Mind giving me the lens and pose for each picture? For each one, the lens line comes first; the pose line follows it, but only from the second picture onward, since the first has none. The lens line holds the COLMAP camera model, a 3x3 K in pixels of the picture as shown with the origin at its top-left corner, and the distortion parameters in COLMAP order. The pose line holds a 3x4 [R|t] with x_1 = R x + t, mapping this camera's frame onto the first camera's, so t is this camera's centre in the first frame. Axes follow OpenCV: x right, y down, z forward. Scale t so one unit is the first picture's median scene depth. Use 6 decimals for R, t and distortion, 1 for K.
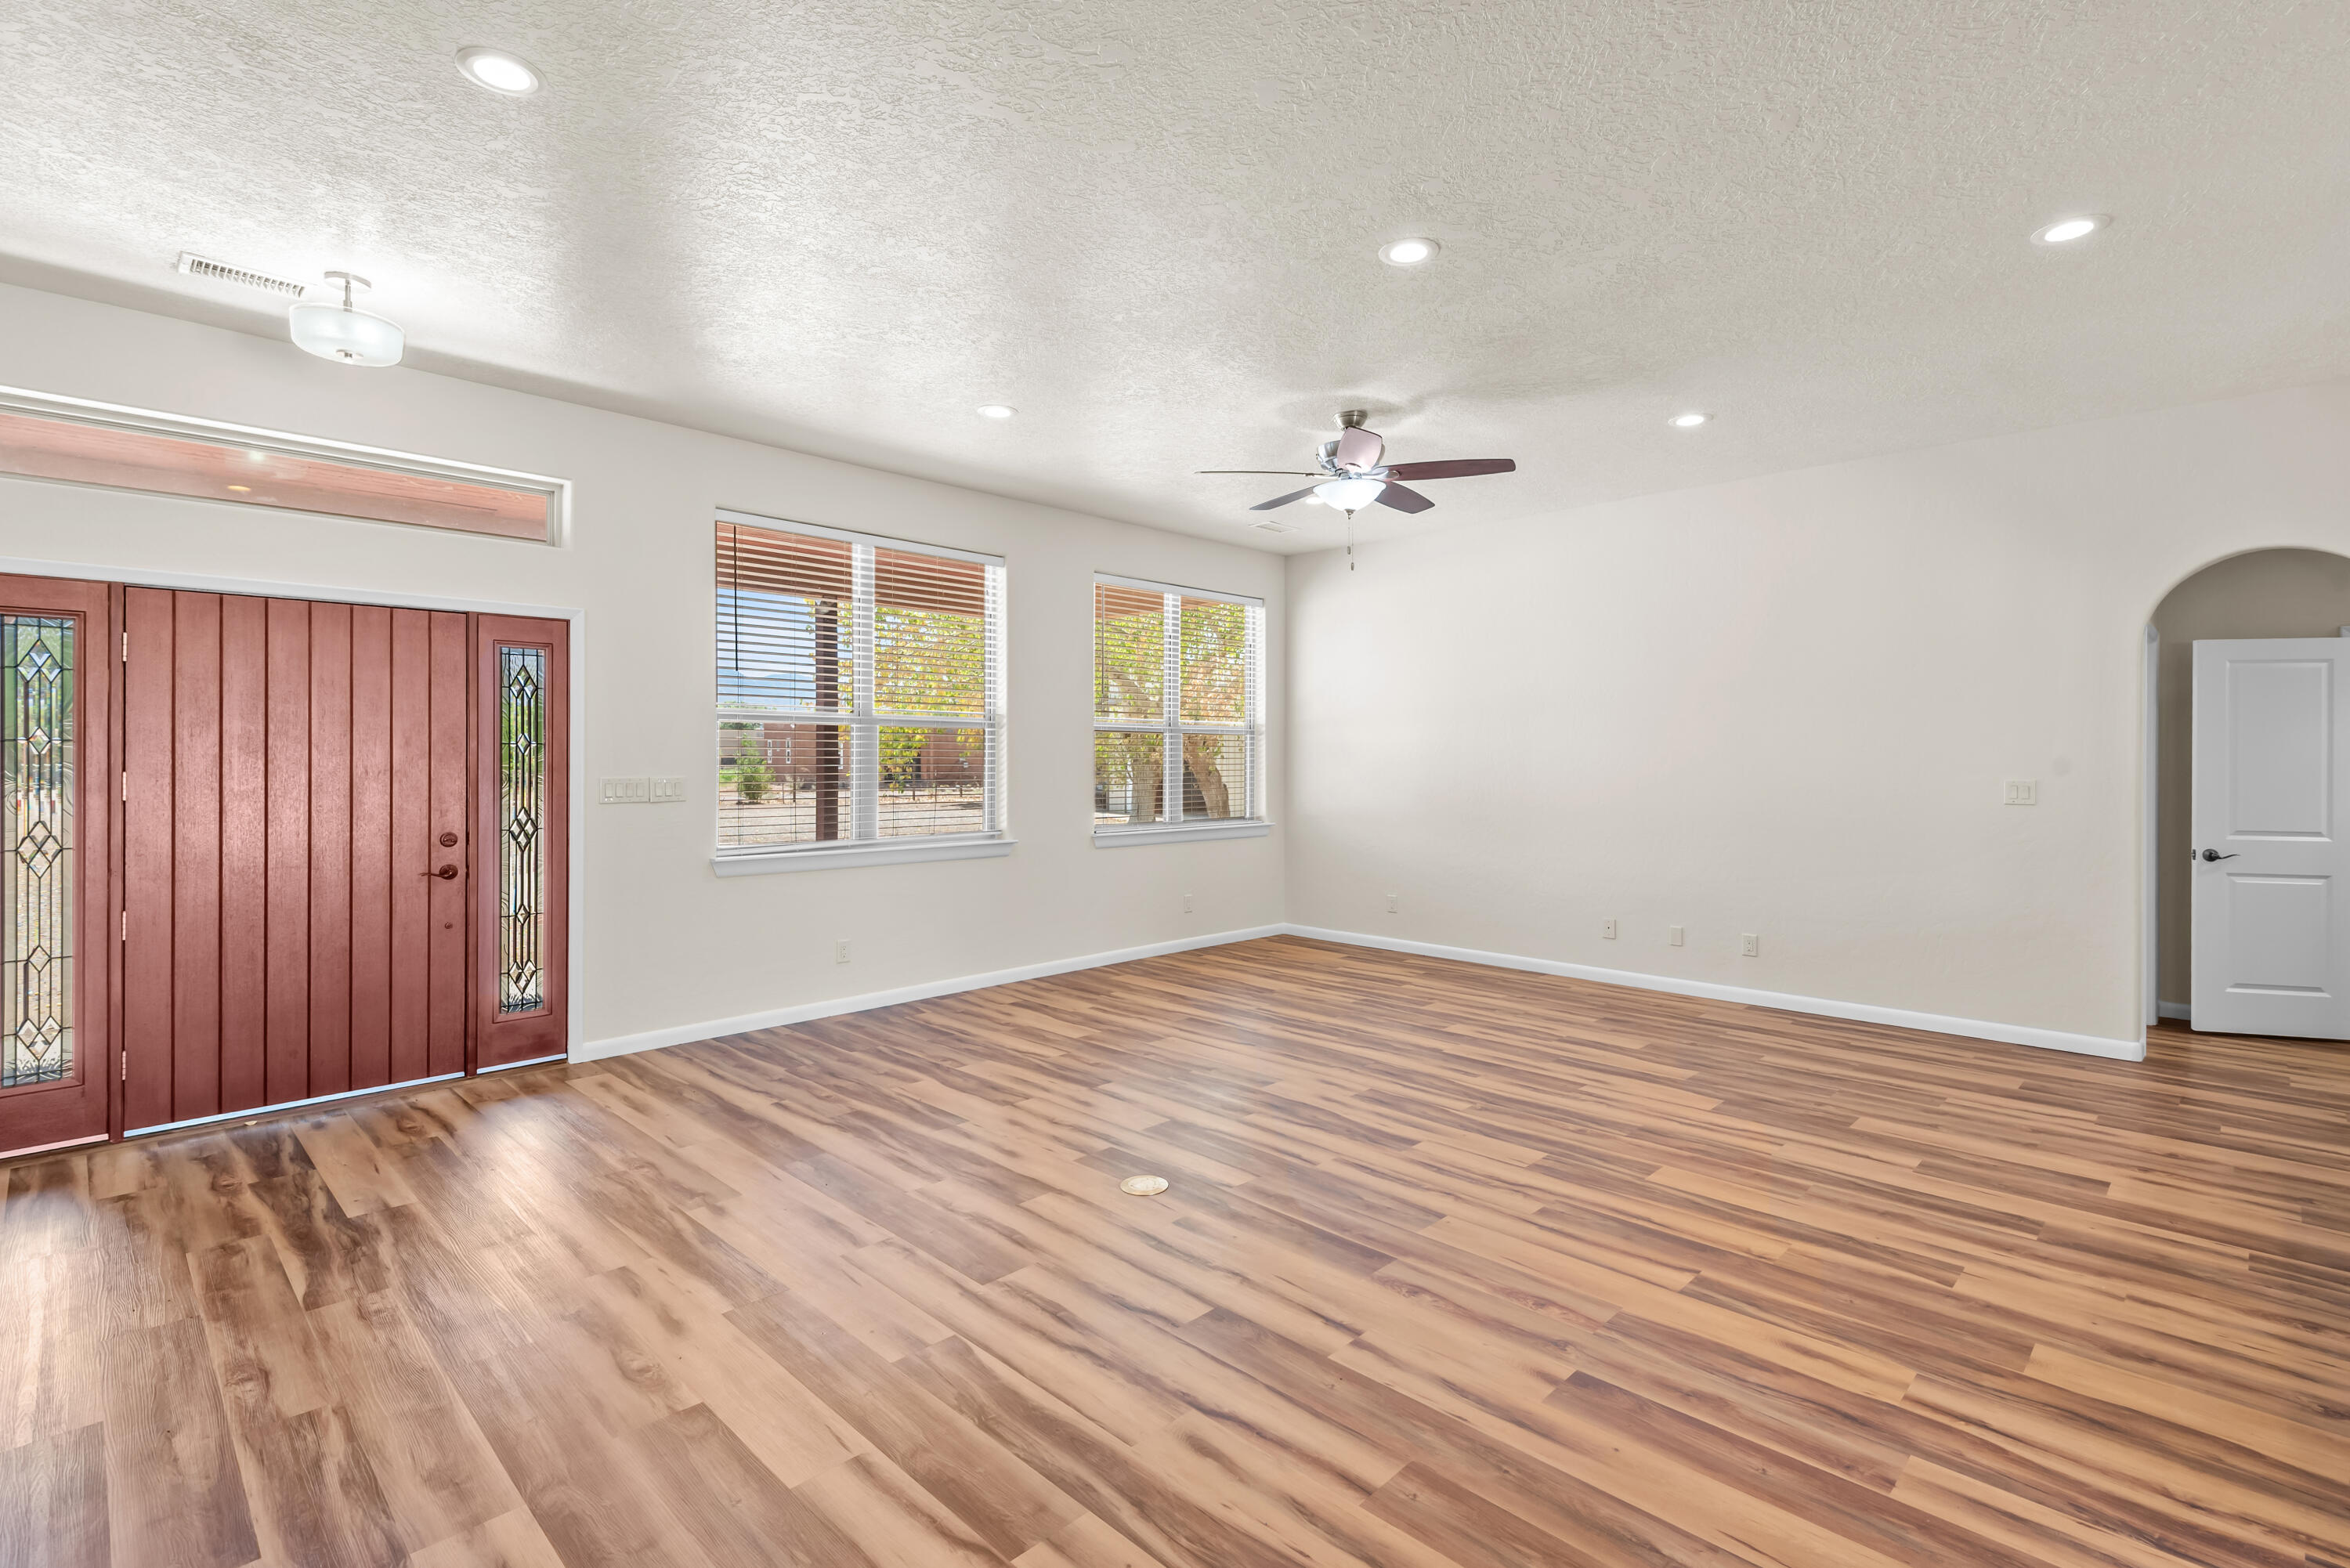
lens RADIAL K [[1079.5, 0, 1203.6], [0, 1079.5, 752.2], [0, 0, 1]] dist [0.027809, -0.007884]
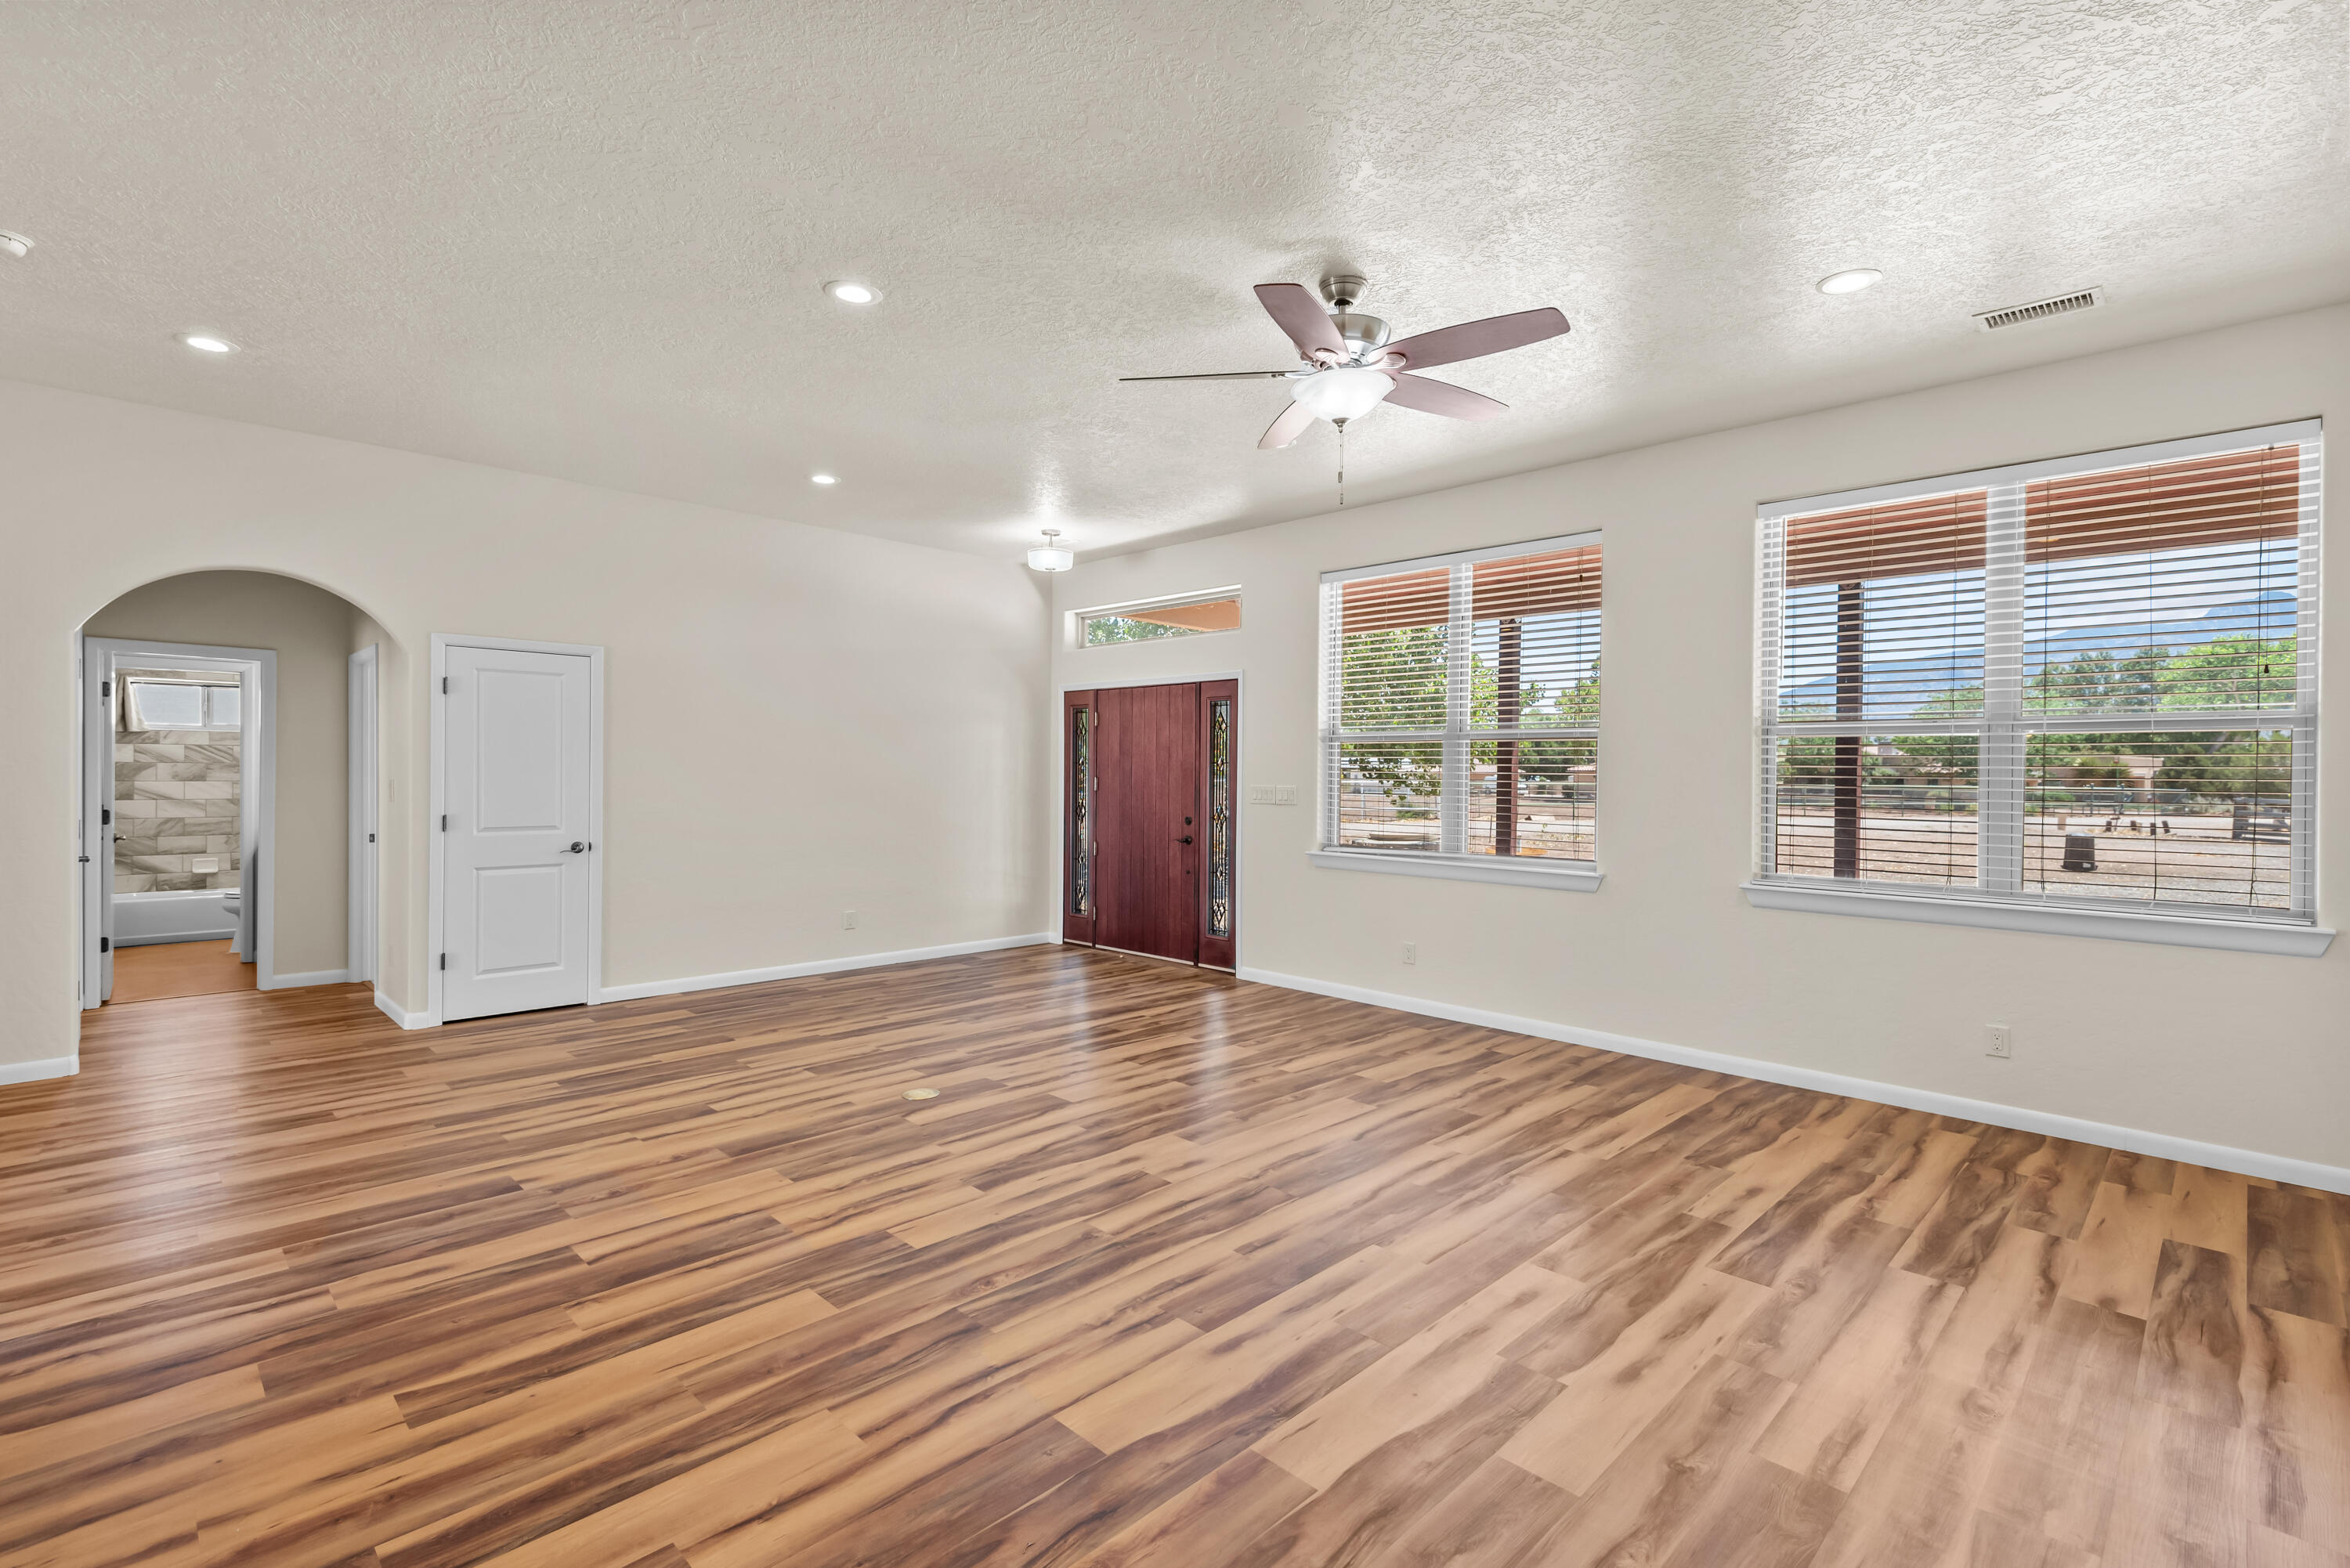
lens RADIAL K [[1079.5, 0, 1180.9], [0, 1079.5, 771.6], [0, 0, 1]] dist [0.027809, -0.007884]
pose [[-0.015072, -0.002242, -0.999884, 1.077577], [-0.003455, 0.999992, -0.002190, 0.010062], [0.999880, 0.003422, -0.015080, 1.148638]]
